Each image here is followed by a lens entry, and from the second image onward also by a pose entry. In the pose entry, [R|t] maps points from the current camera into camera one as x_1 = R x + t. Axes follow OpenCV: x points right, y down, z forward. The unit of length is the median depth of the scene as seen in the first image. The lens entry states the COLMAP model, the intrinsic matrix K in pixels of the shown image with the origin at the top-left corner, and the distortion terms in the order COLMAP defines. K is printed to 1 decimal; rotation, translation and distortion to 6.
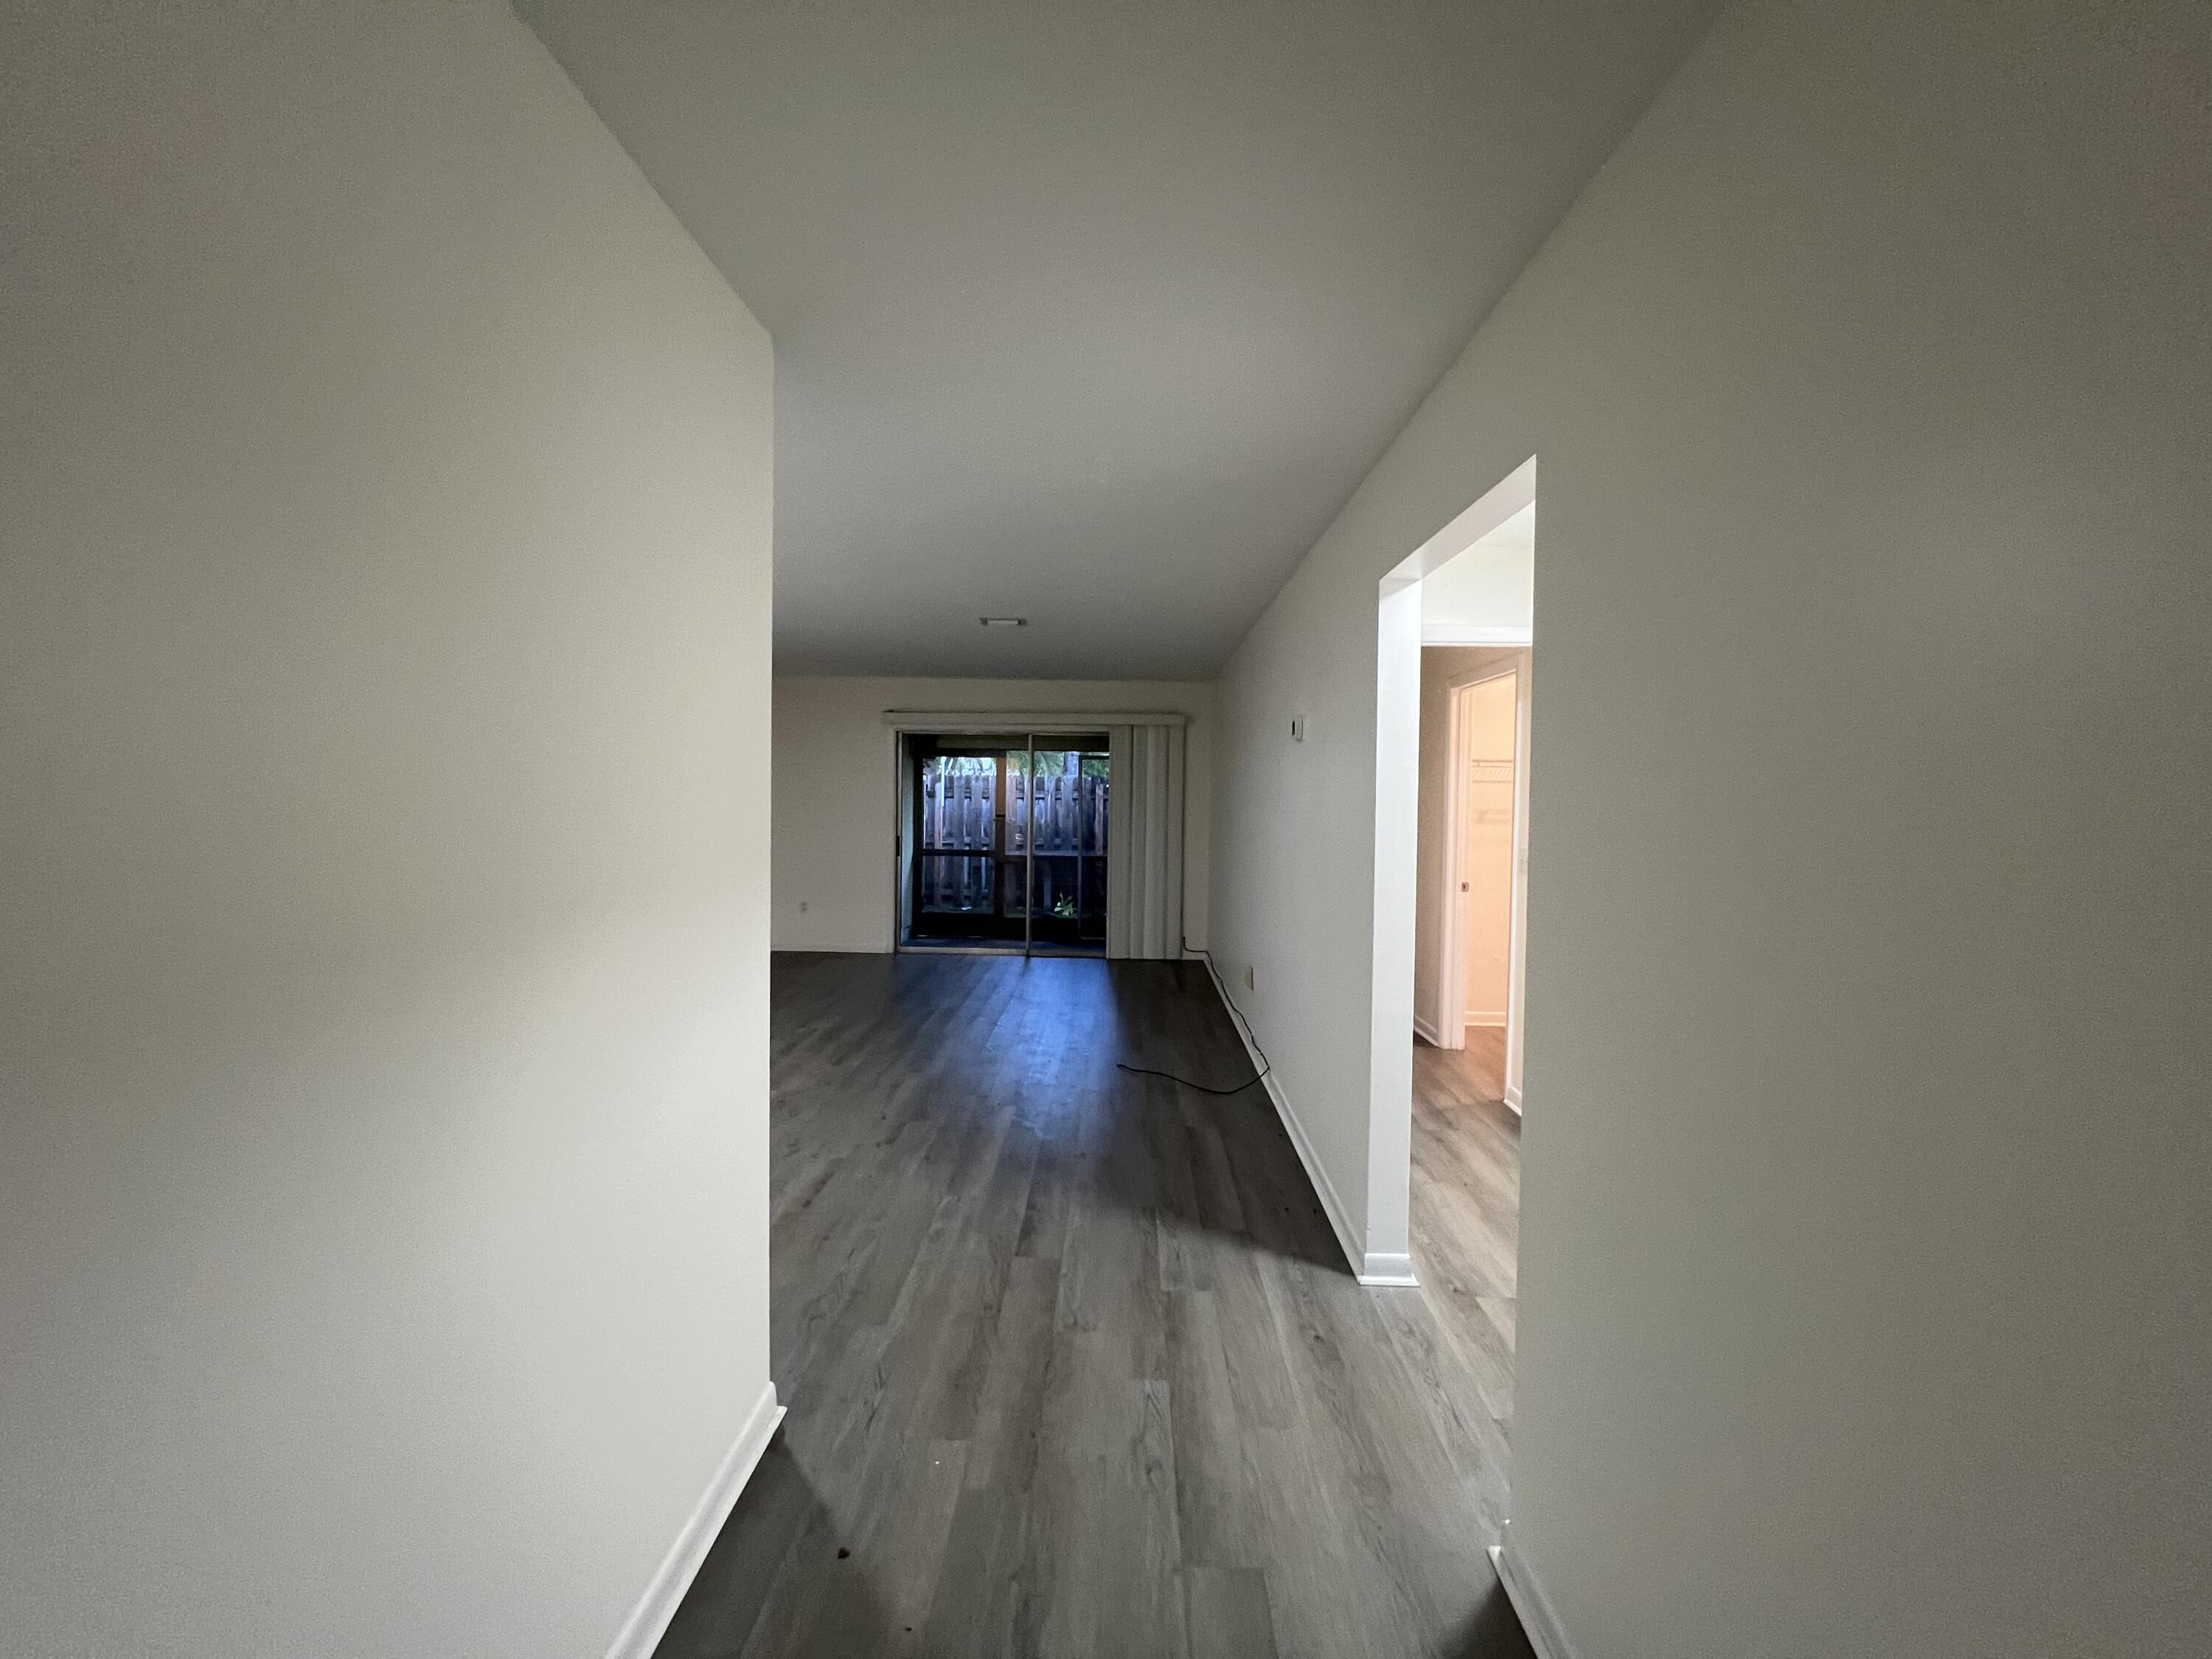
lens RADIAL K [[887.3, 0, 1100.8], [0, 887.3, 825.5], [0, 0, 1]] dist [-0.001113, -0.000274]
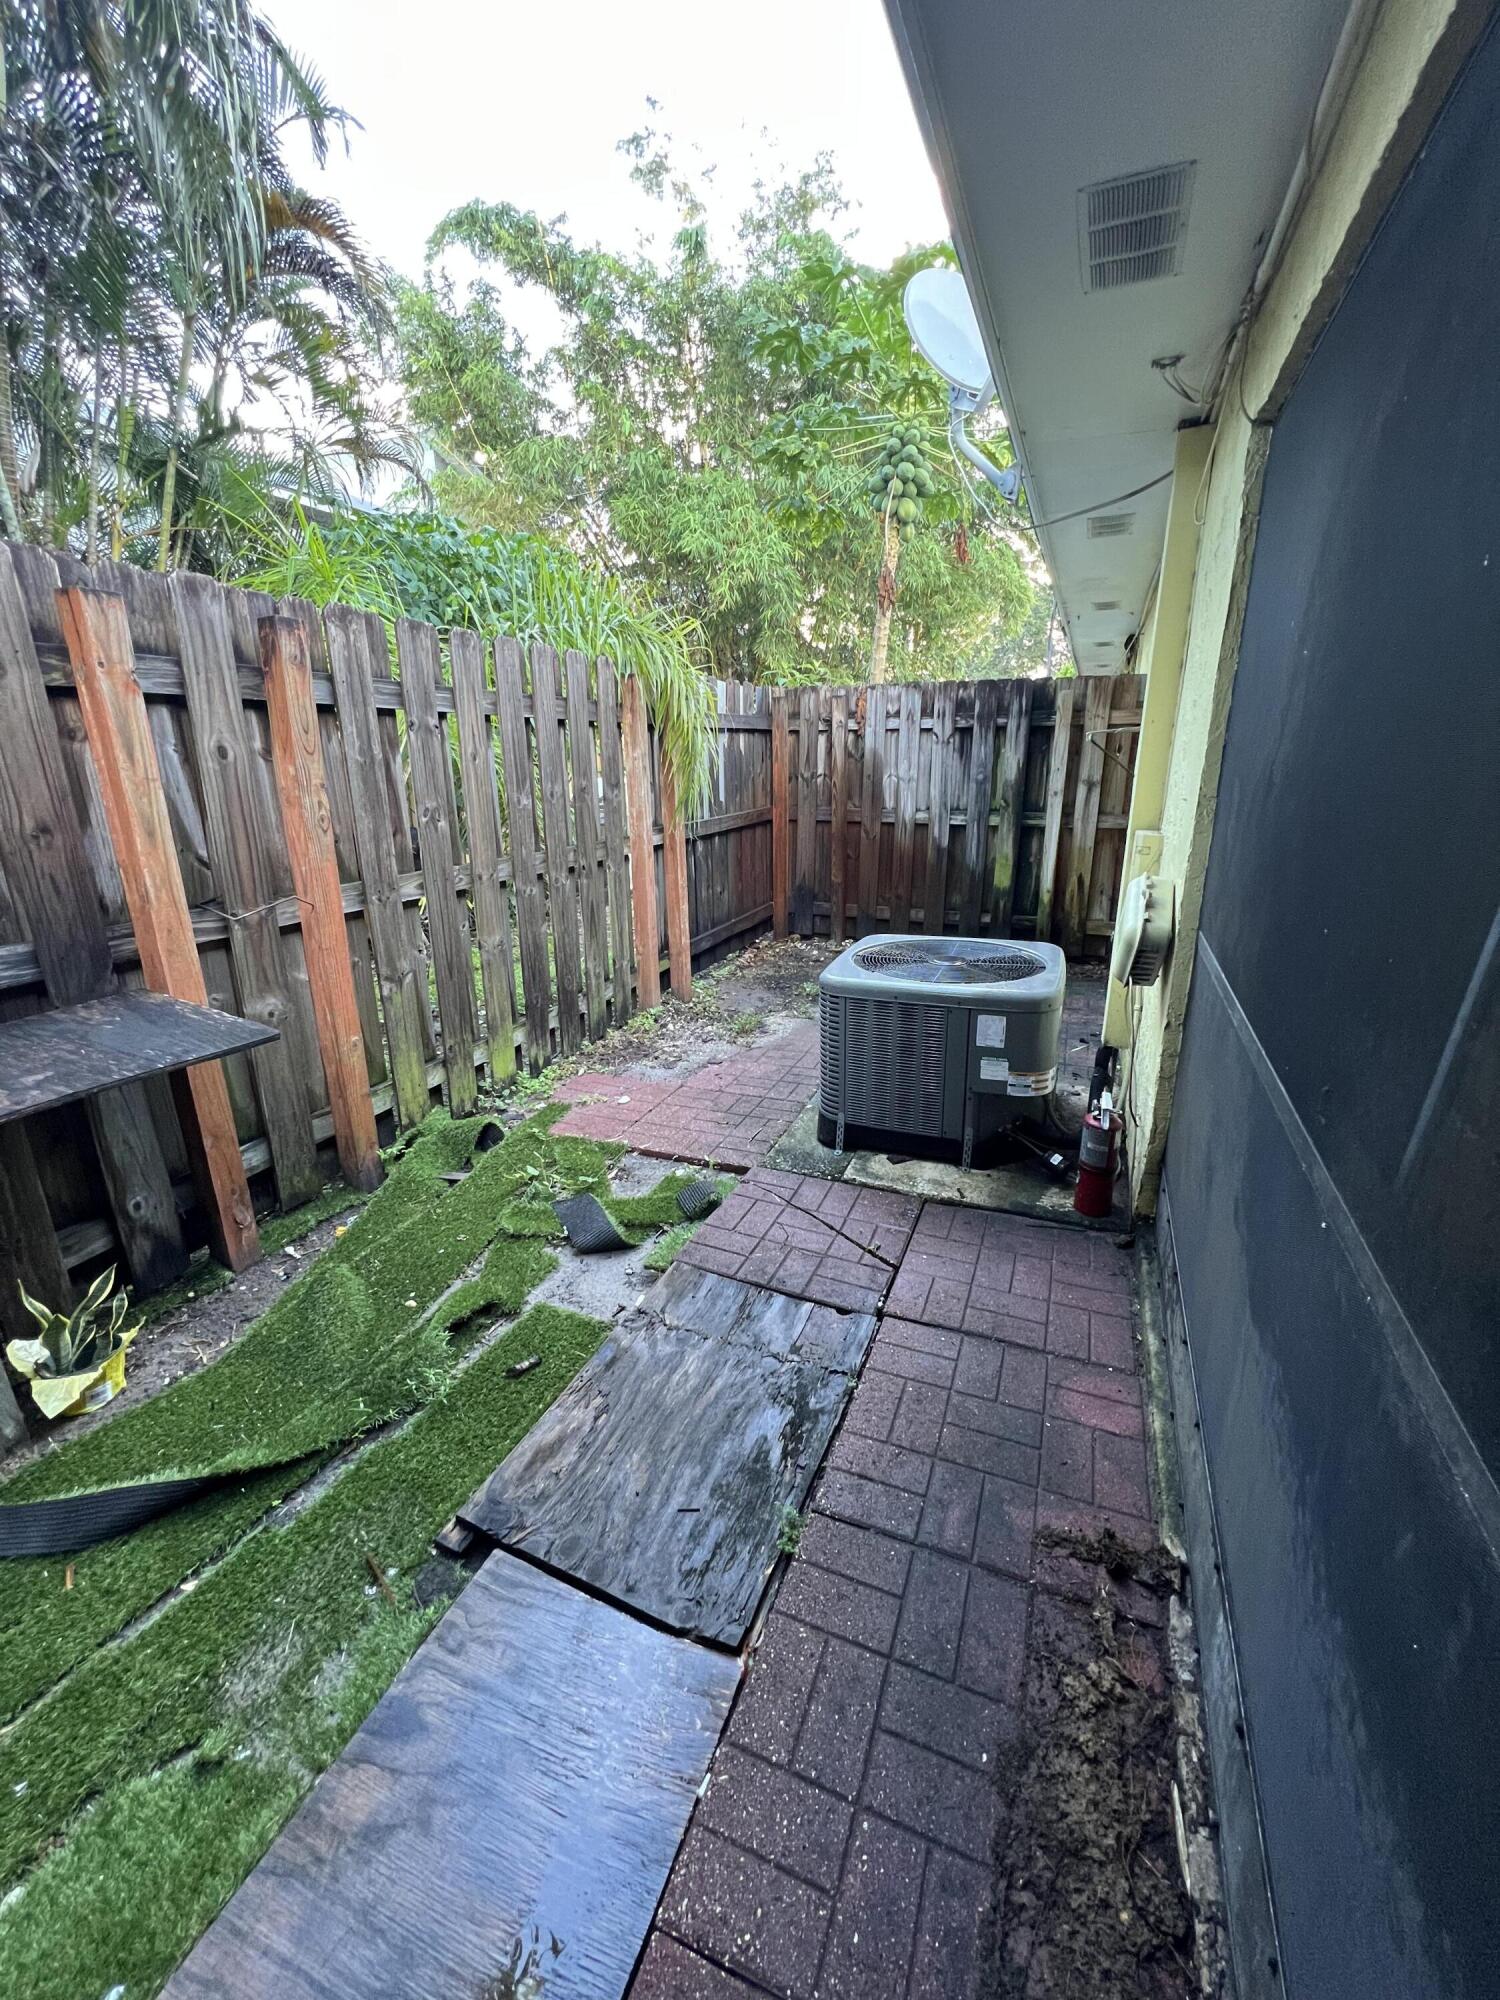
lens RADIAL K [[800.4, 0, 755.9], [0, 800.4, 997.2], [0, 0, 1]] dist [-0.001725, 0.000499]
pose [[0.348324, -0.288293, 0.891940, -0.272125], [0.043211, 0.955457, 0.291949, -0.032308], [-0.936378, -0.063152, 0.345266, 1.973569]]
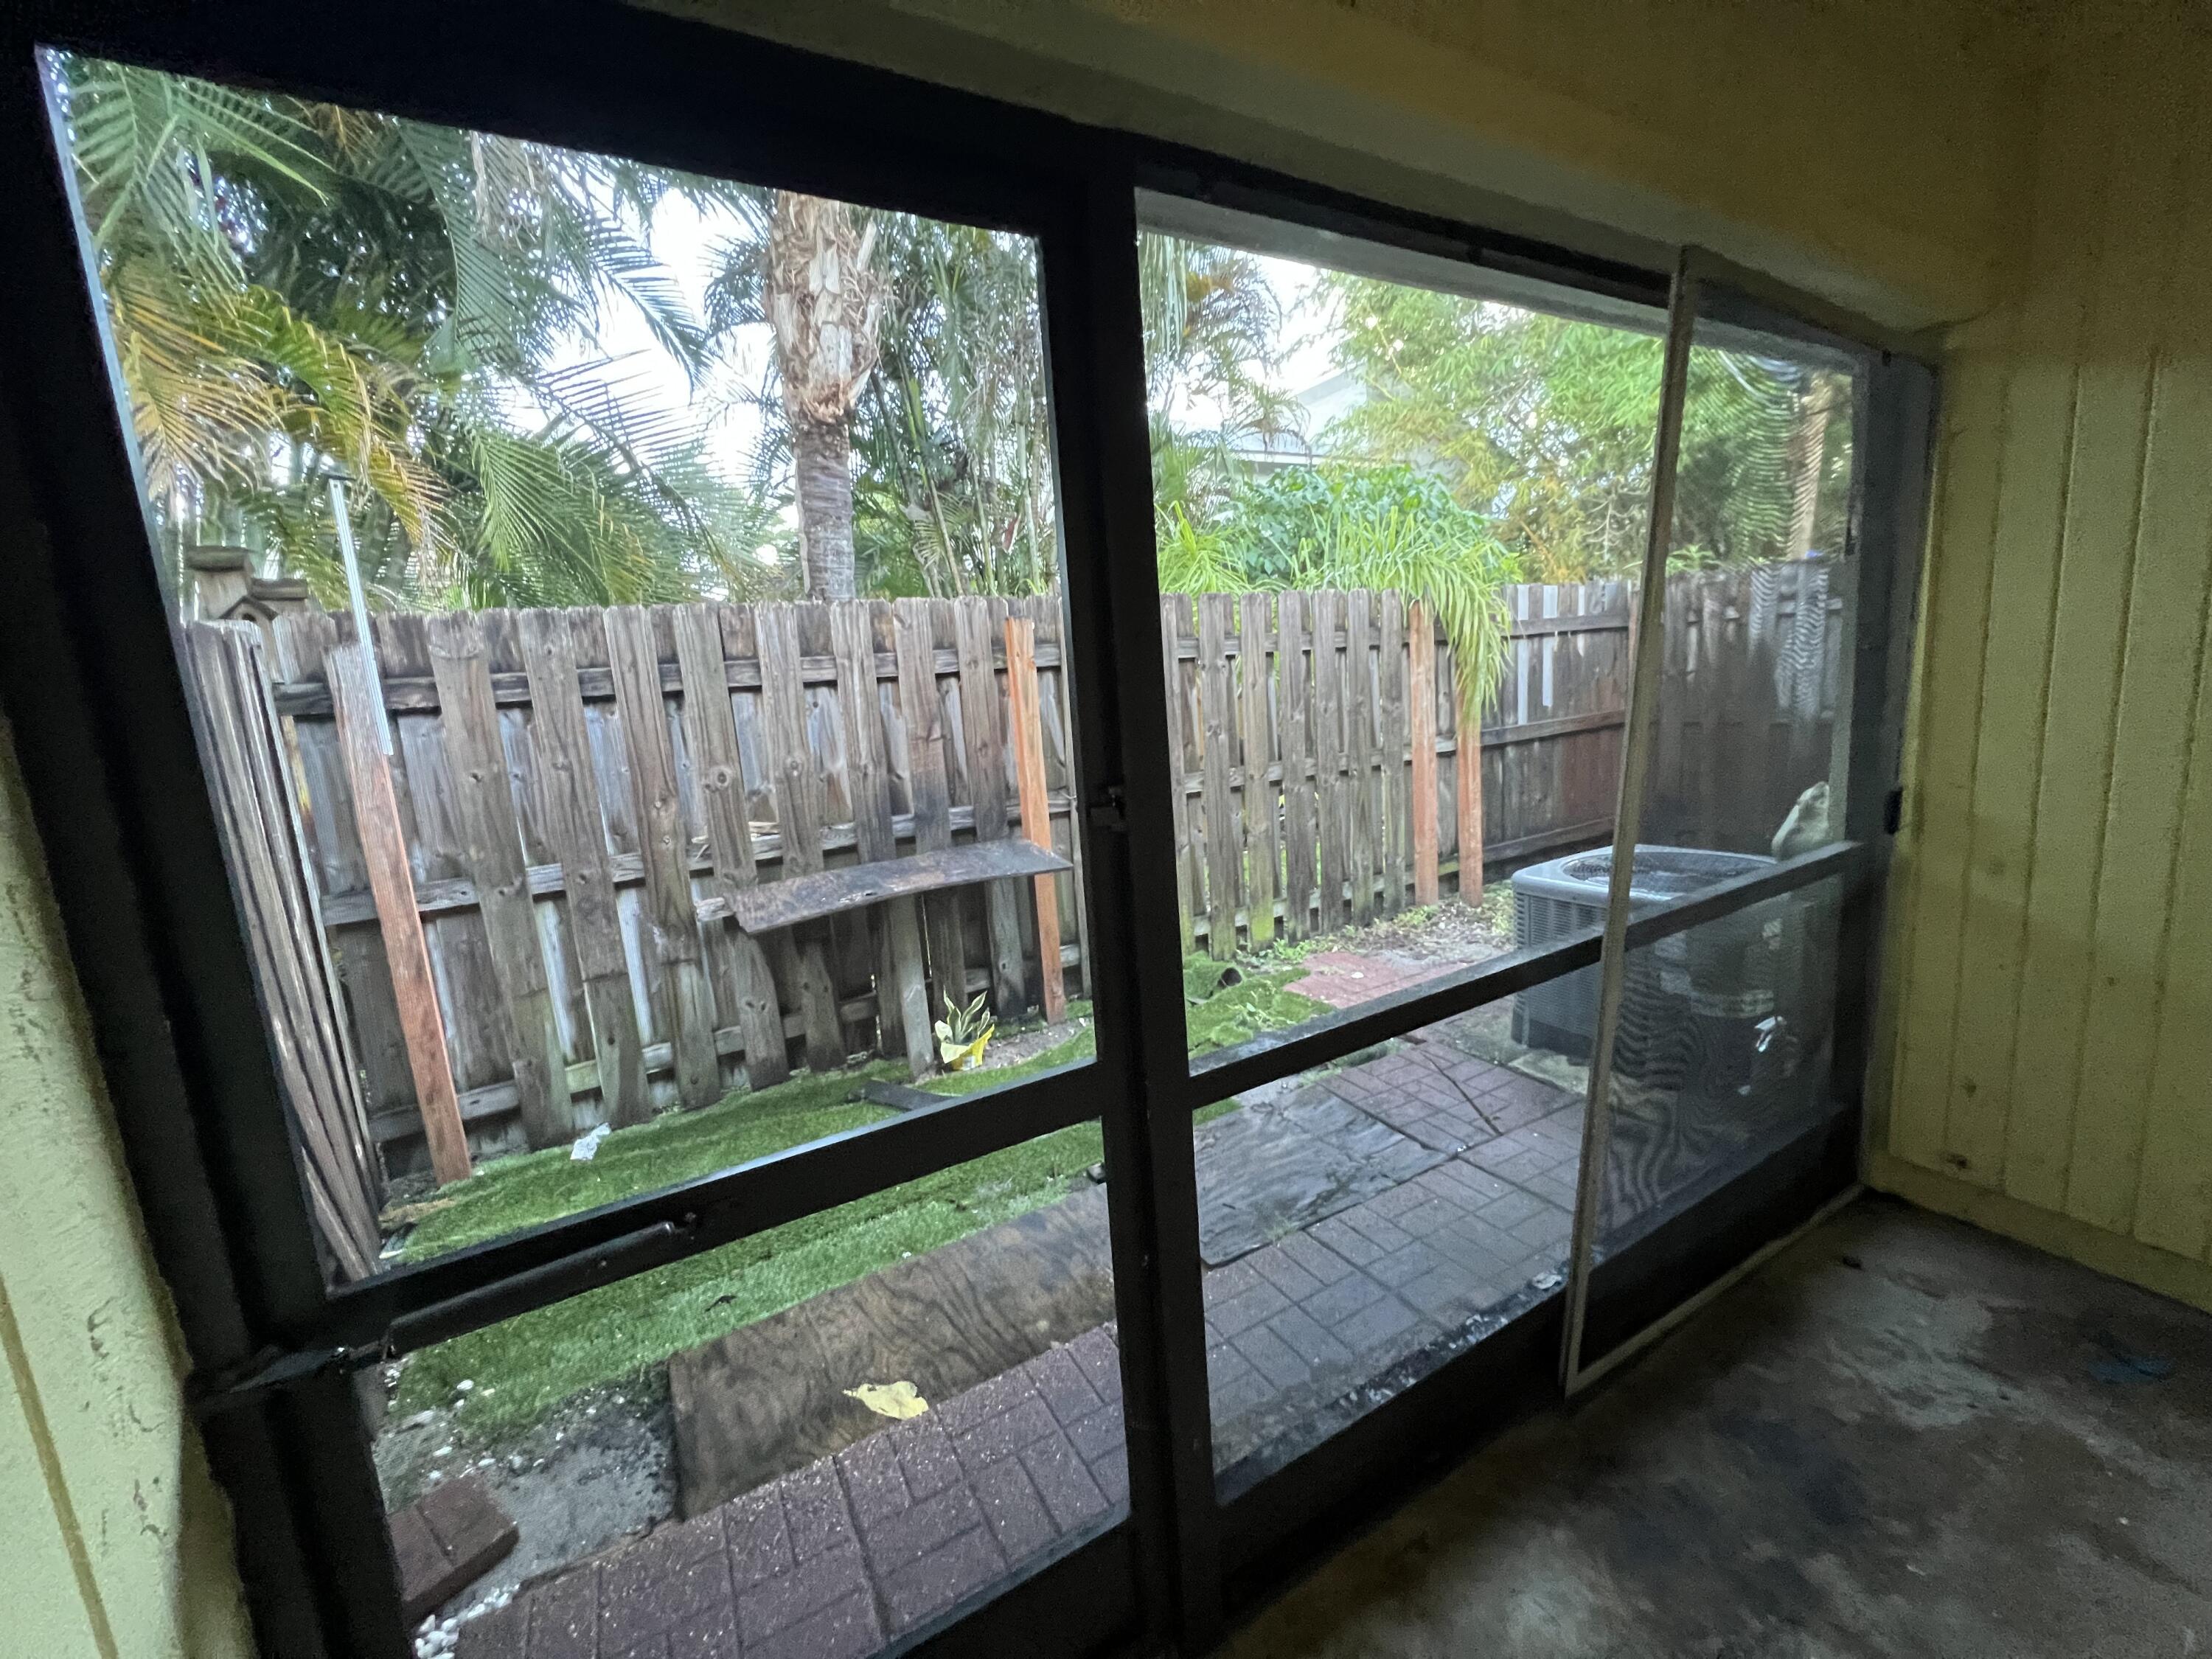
lens RADIAL K [[885.2, 0, 1104.7], [0, 885.2, 825.4], [0, 0, 1]] dist [-0.001725, 0.000499]
pose [[0.849362, -0.162093, 0.502305, -0.336464], [0.103559, 0.984357, 0.142540, -0.041838], [-0.517552, -0.069050, 0.852861, 1.719635]]
